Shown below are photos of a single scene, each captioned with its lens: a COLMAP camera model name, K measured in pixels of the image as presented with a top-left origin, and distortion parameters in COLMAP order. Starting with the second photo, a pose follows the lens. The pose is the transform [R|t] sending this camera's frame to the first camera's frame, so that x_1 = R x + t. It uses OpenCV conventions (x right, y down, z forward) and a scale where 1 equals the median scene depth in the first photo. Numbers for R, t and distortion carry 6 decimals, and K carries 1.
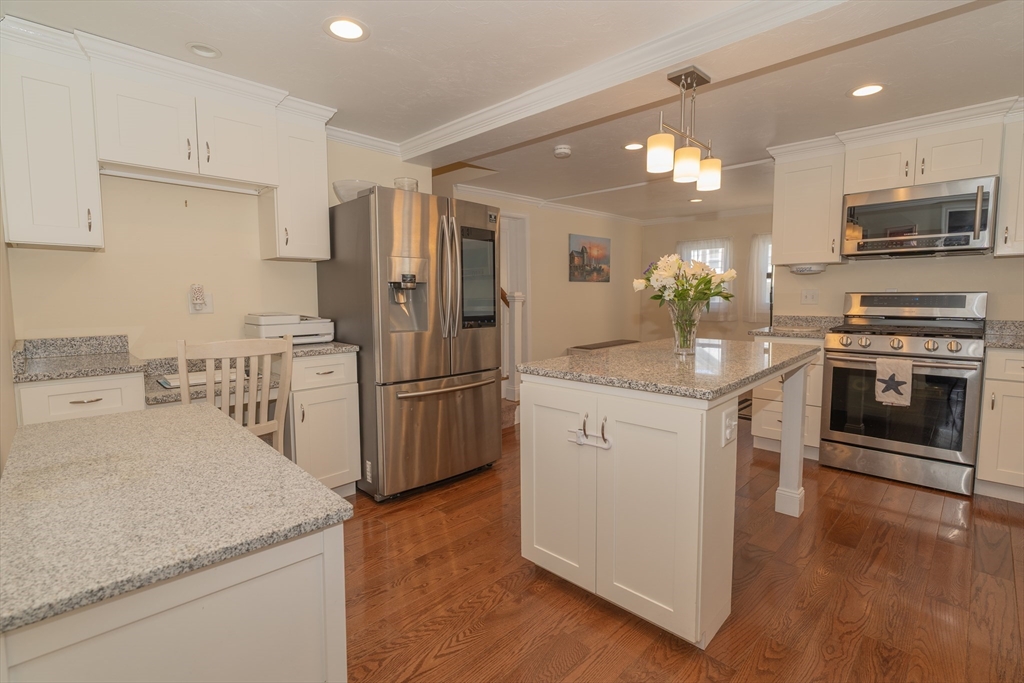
lens RADIAL K [[472.6, 0, 514.1], [0, 472.6, 339.0], [0, 0, 1]] dist [-0.004790, 0.000484]
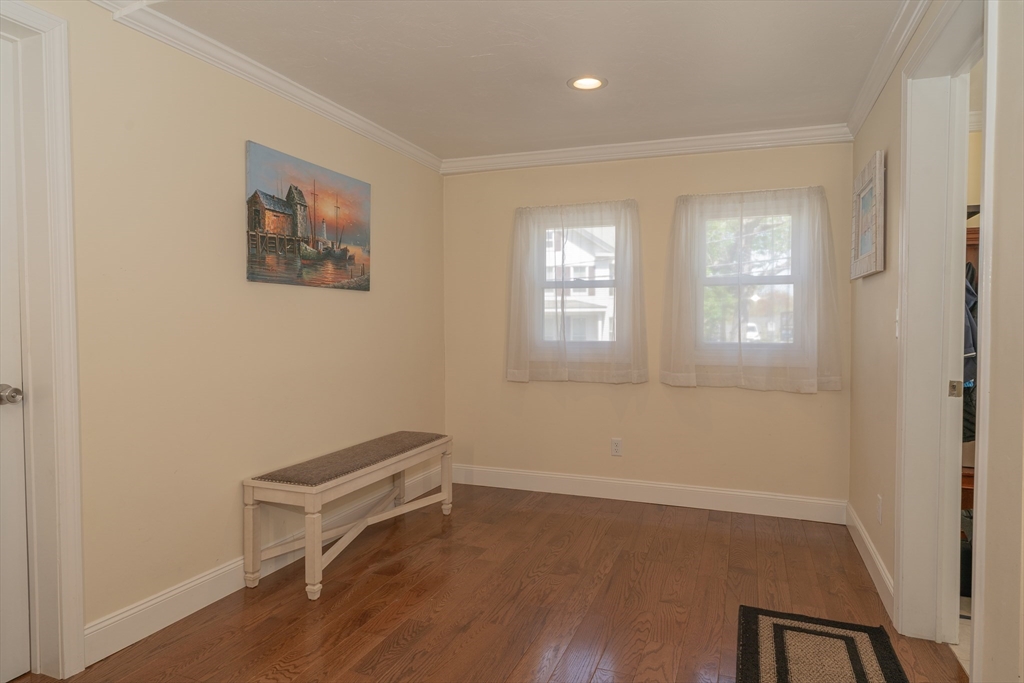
lens RADIAL K [[637.4, 0, 510.6], [0, 637.4, 344.7], [0, 0, 1]] dist [-0.001527, -0.000304]
pose [[0.919115, 0.002453, 0.393981, 0.105758], [0.023217, 0.997906, -0.060376, -0.042532], [-0.393304, 0.064640, 0.917133, 0.490203]]
